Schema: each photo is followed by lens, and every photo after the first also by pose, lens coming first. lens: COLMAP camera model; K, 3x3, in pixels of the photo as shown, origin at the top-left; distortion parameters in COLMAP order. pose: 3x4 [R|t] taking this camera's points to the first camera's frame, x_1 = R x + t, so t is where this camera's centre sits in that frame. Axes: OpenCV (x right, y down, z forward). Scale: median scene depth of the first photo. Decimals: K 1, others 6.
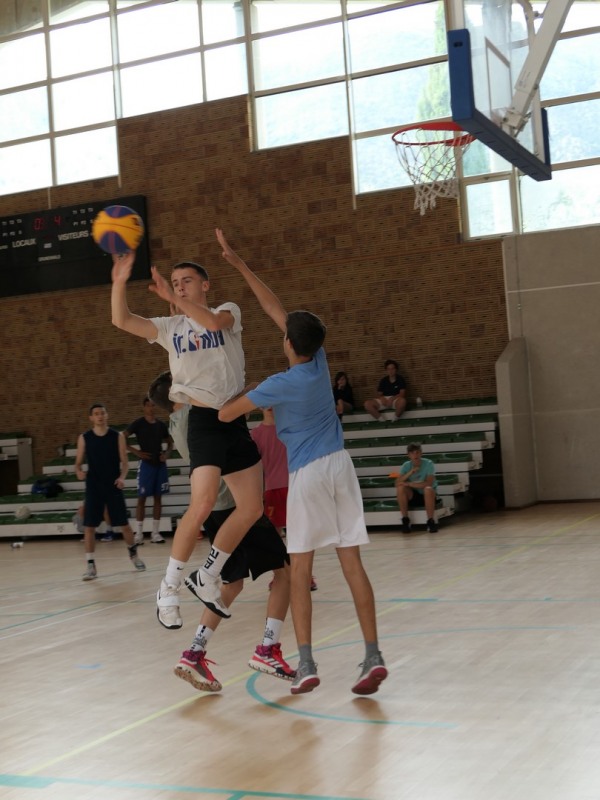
lens RADIAL K [[1226.0, 0, 302.7], [0, 1226.0, 384.9], [0, 0, 1]] dist [-0.025536, 0.043955]
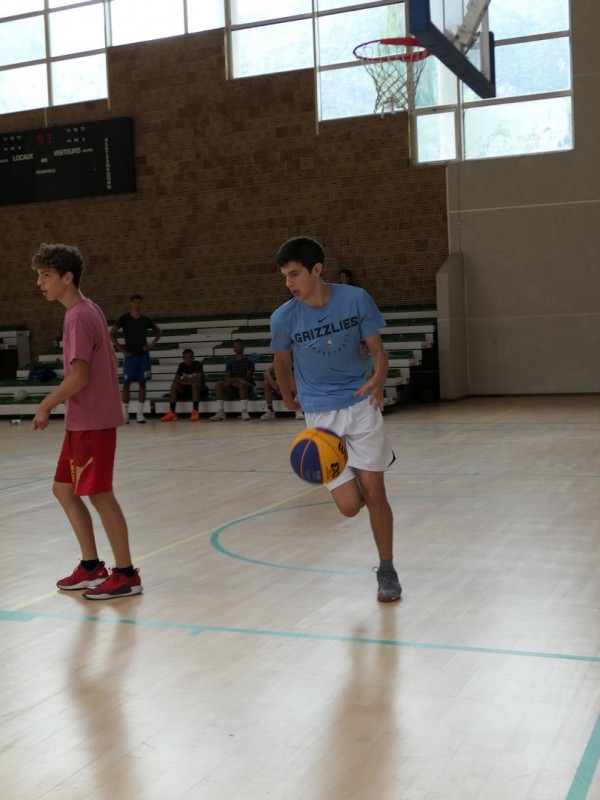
lens RADIAL K [[1051.1, 0, 300.0], [0, 1051.1, 400.0], [0, 0, 1]] dist [-0.017932, -0.011176]
pose [[0.999211, 0.023122, 0.032276, 0.000764], [-0.026141, 0.994990, 0.096499, 0.006915], [-0.029884, -0.097267, 0.994810, 0.013062]]
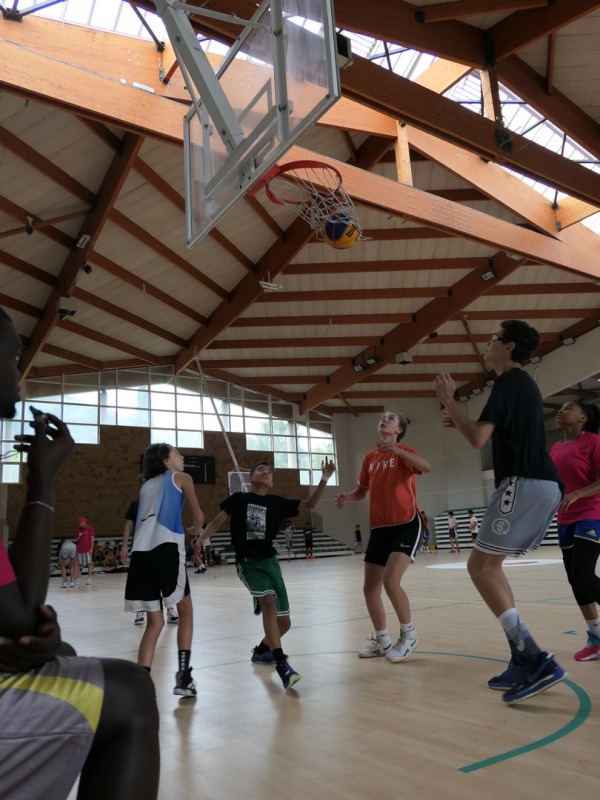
lens RADIAL K [[626.4, 0, 300.0], [0, 626.4, 400.0], [0, 0, 1]] dist [0.003786, 0.002662]
pose [[0.535667, 0.226841, 0.813391, -1.400504], [-0.014334, 0.965547, -0.259835, 0.121642], [-0.844308, 0.127526, 0.520463, -0.034700]]
